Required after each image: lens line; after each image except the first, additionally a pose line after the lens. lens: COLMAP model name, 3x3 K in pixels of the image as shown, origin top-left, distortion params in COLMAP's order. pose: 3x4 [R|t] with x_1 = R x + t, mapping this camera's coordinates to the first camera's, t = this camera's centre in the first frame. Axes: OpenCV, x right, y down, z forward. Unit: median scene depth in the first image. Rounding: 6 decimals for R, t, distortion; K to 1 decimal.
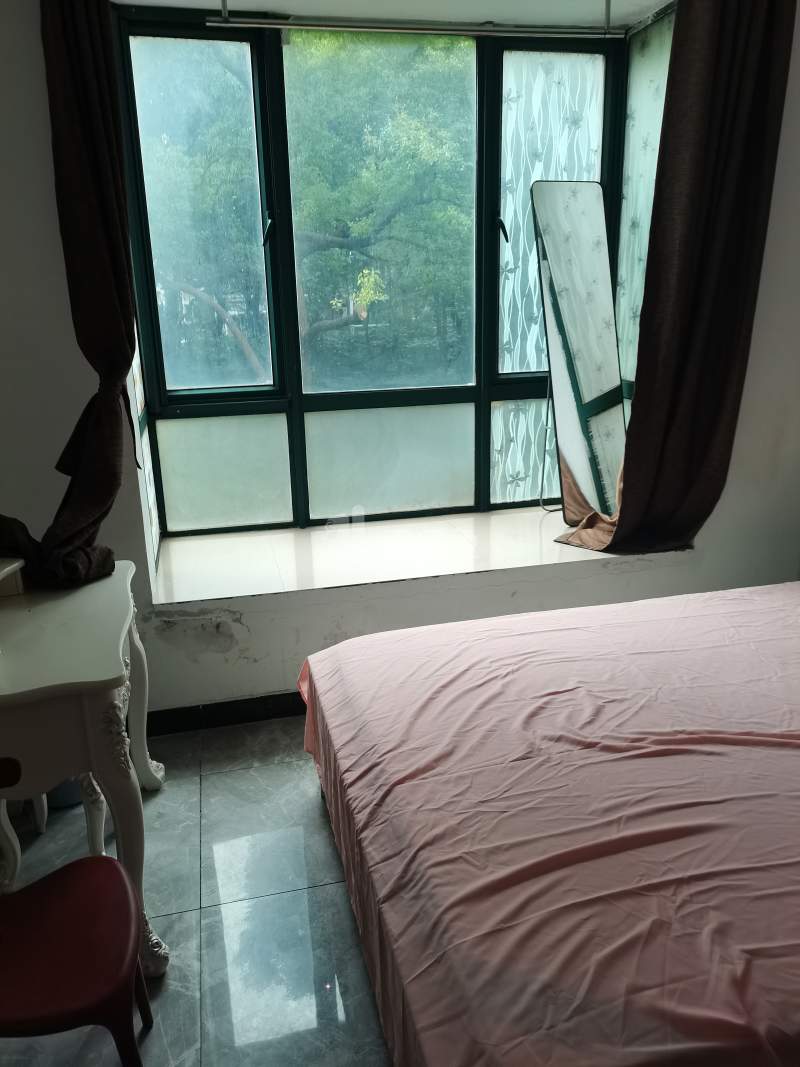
lens RADIAL K [[822.2, 0, 394.3], [0, 822.2, 526.7], [0, 0, 1]] dist [0.072186, -0.073740]
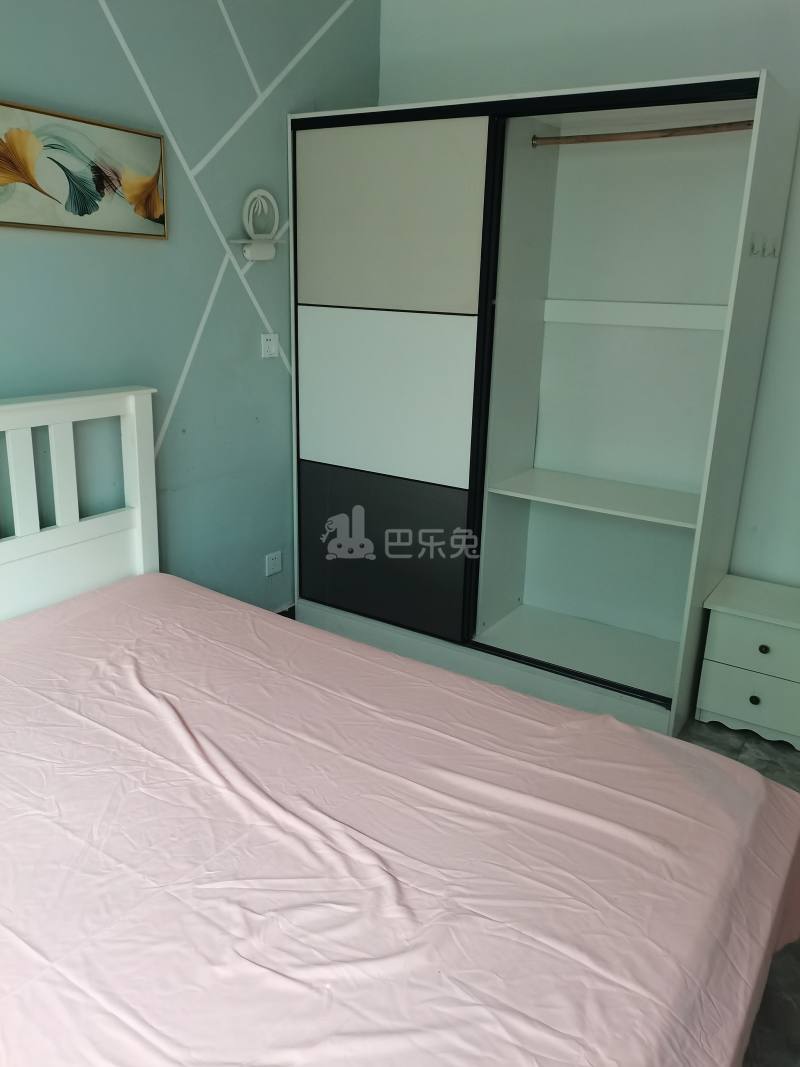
lens RADIAL K [[822.2, 0, 394.3], [0, 822.2, 526.7], [0, 0, 1]] dist [0.072186, -0.073740]
pose [[-0.697800, -0.210466, 0.684674, -0.108284], [0.184812, 0.870594, 0.455973, -0.178728], [-0.692040, 0.444714, -0.568604, 0.663384]]
